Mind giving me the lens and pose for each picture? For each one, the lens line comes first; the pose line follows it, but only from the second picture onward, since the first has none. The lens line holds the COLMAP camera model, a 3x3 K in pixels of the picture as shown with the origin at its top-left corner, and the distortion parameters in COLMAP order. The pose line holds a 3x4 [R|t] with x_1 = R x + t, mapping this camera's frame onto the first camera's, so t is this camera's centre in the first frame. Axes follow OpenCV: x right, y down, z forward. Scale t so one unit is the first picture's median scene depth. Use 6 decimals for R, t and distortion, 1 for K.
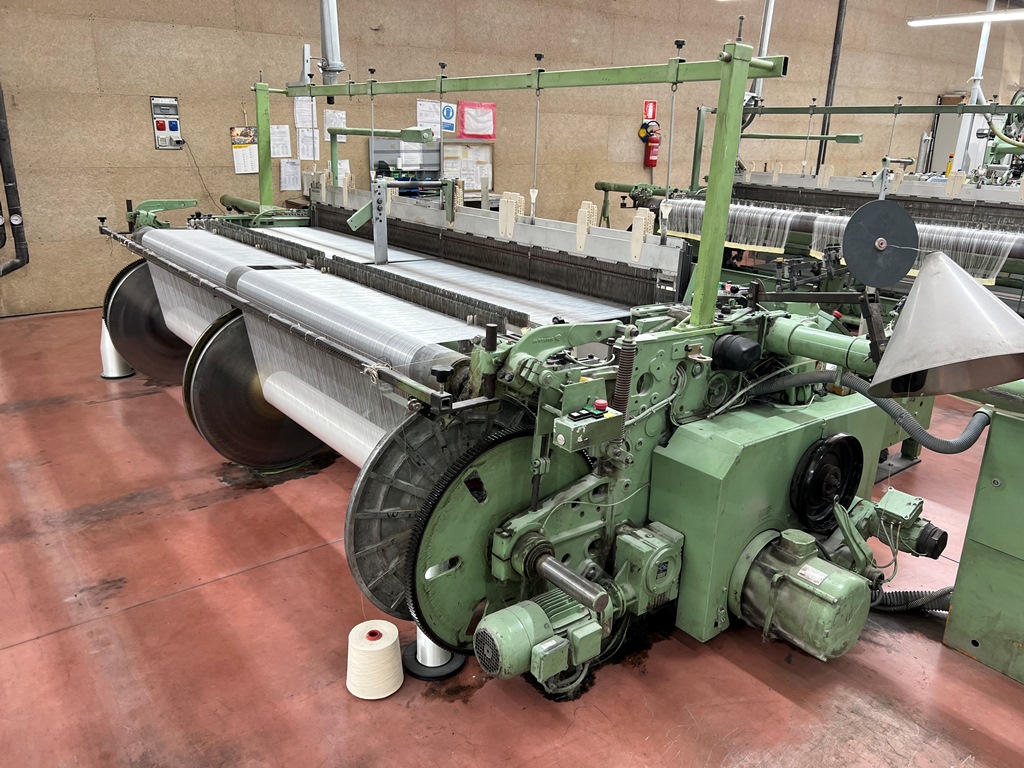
lens RADIAL K [[792.2, 0, 476.8], [0, 792.2, 365.4], [0, 0, 1]] dist [0.111404, -0.002919]
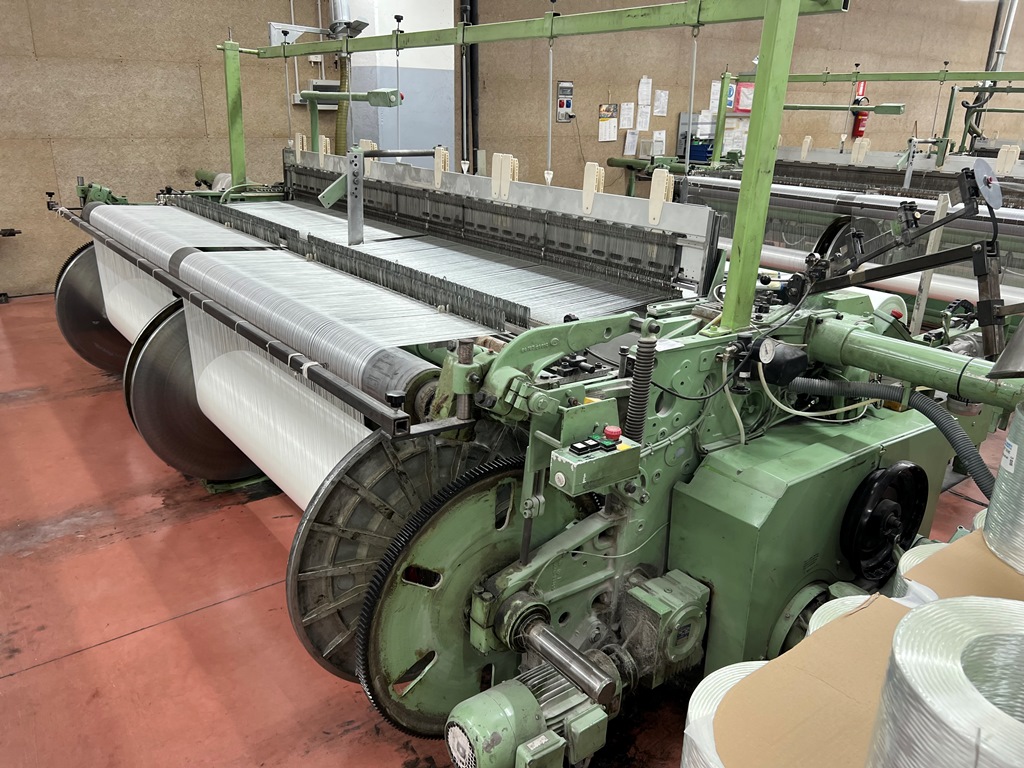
lens RADIAL K [[774.2, 0, 518.7], [0, 774.2, 384.1], [0, 0, 1]] dist [0.028123, -0.045775]
pose [[0.998816, 0.002360, 0.048598, 0.028654], [-0.004644, 0.998887, 0.046935, -0.029671], [-0.048434, -0.047105, 0.997715, 0.242642]]
